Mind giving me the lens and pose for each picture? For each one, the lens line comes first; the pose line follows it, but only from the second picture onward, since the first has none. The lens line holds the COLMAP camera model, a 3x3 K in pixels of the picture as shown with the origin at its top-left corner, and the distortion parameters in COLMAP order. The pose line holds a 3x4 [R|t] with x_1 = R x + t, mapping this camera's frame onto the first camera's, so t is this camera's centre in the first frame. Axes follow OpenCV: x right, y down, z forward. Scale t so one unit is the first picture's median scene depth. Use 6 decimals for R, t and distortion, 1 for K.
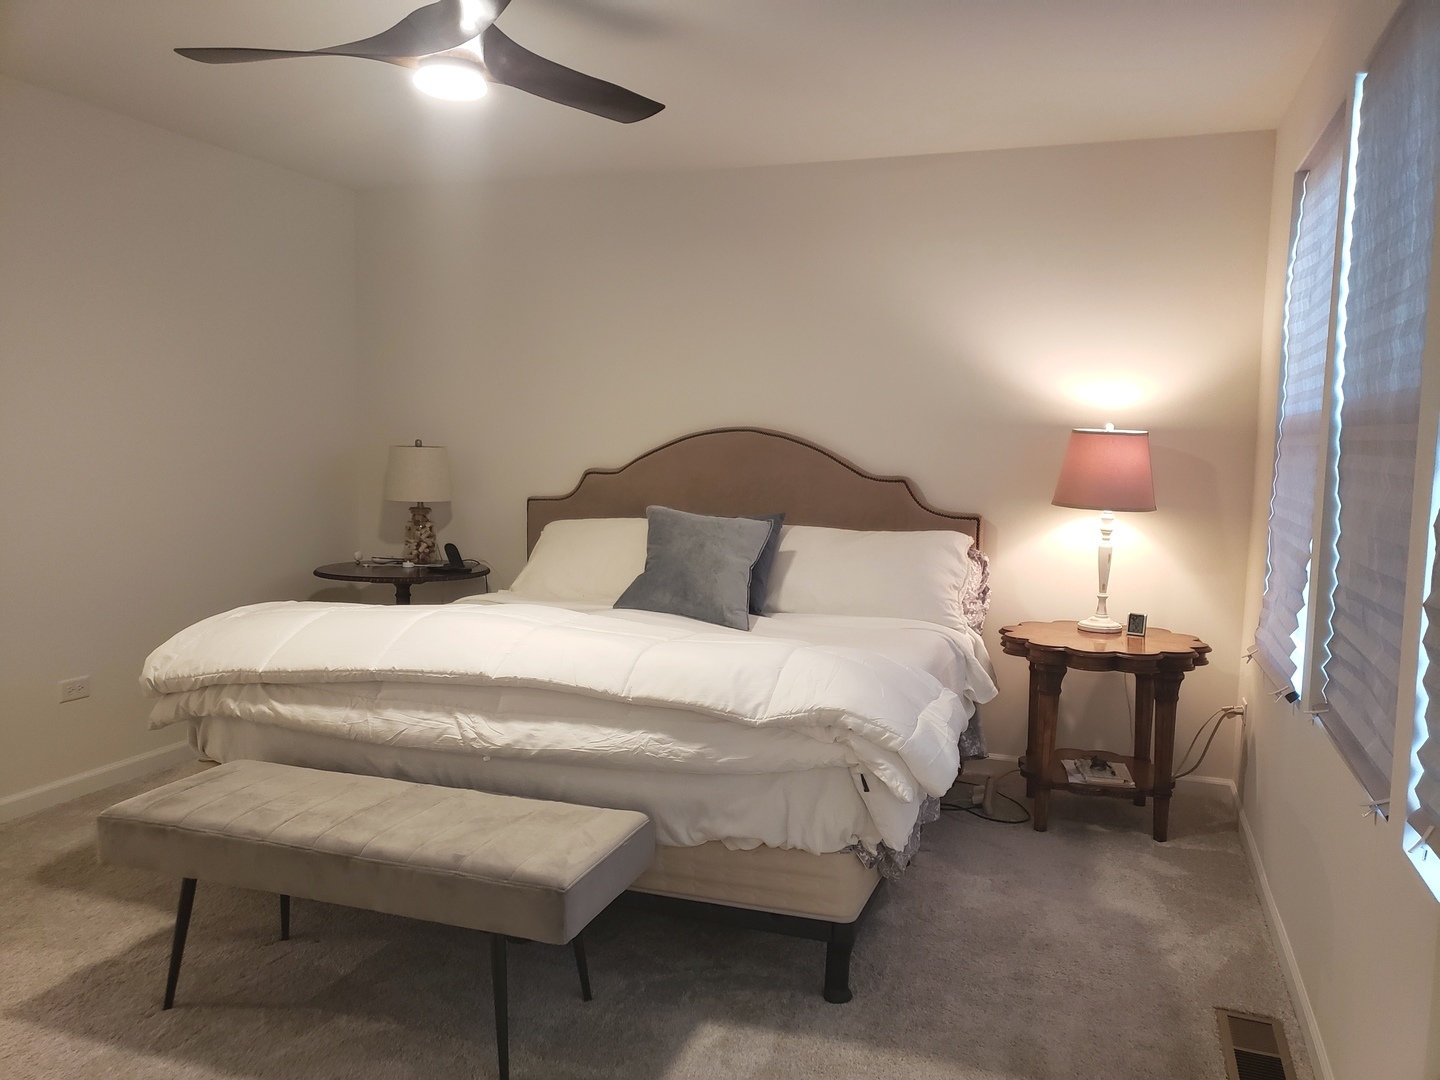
lens RADIAL K [[1116.4, 0, 698.6], [0, 1116.4, 534.4], [0, 0, 1]] dist [0.230476, -0.552467]
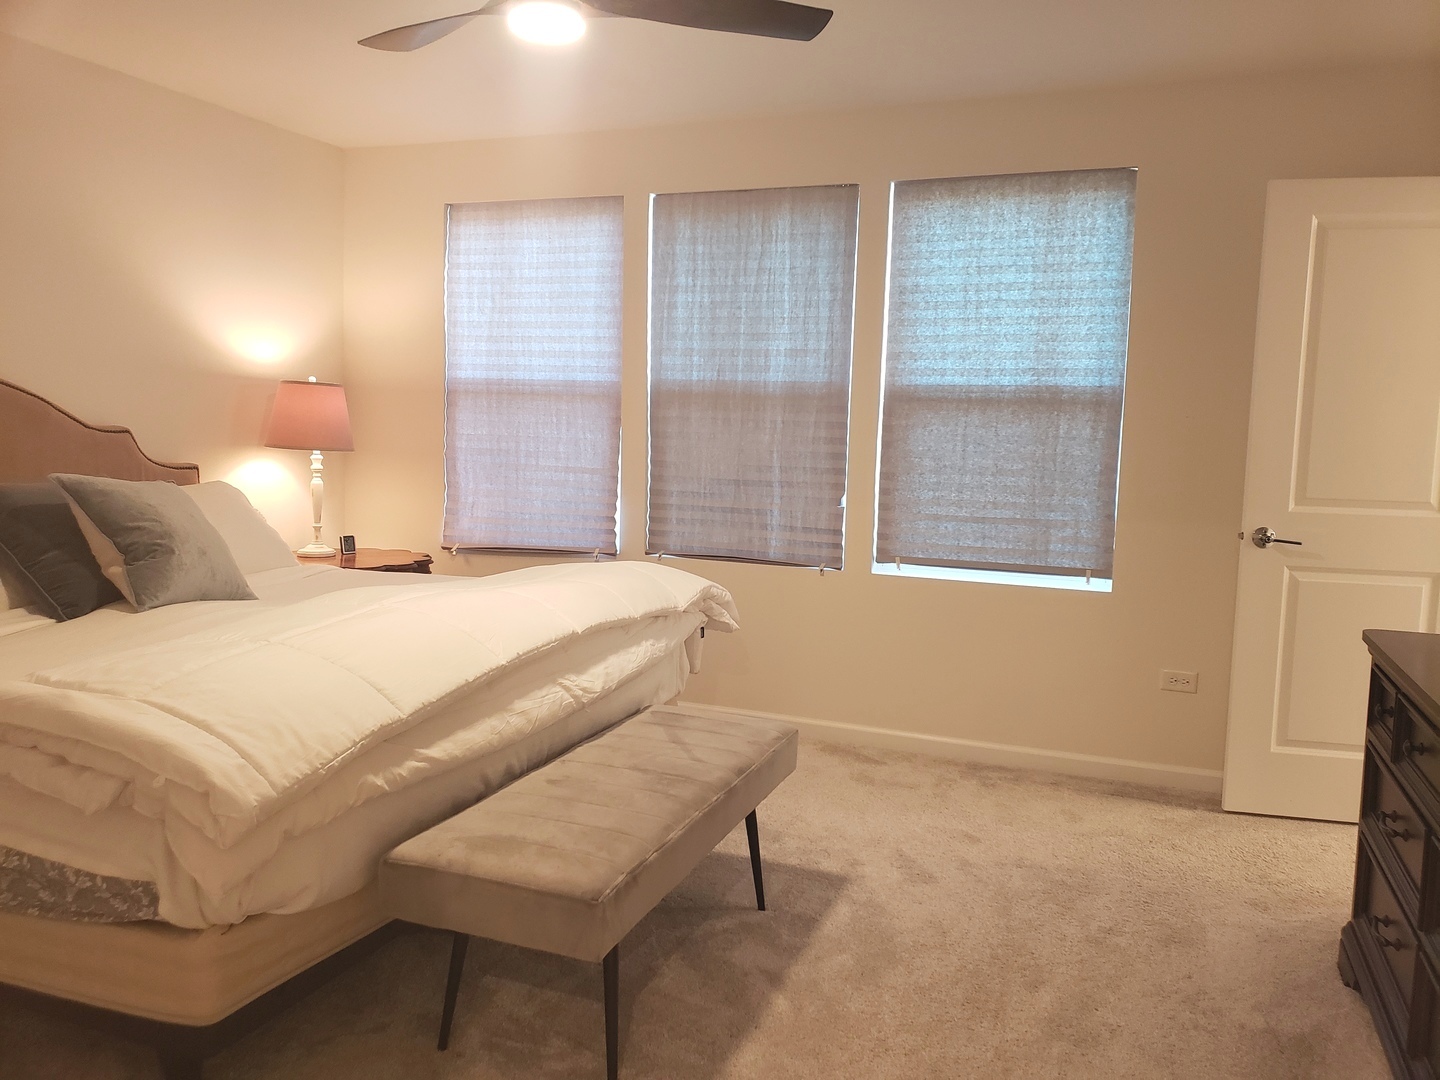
lens RADIAL K [[1116.4, 0, 698.6], [0, 1116.4, 534.4], [0, 0, 1]] dist [0.230476, -0.552467]
pose [[0.026506, -0.116697, 0.992814, -1.091350], [0.060742, 0.991516, 0.114923, -0.065068], [-0.997802, 0.057259, 0.033369, 0.799065]]
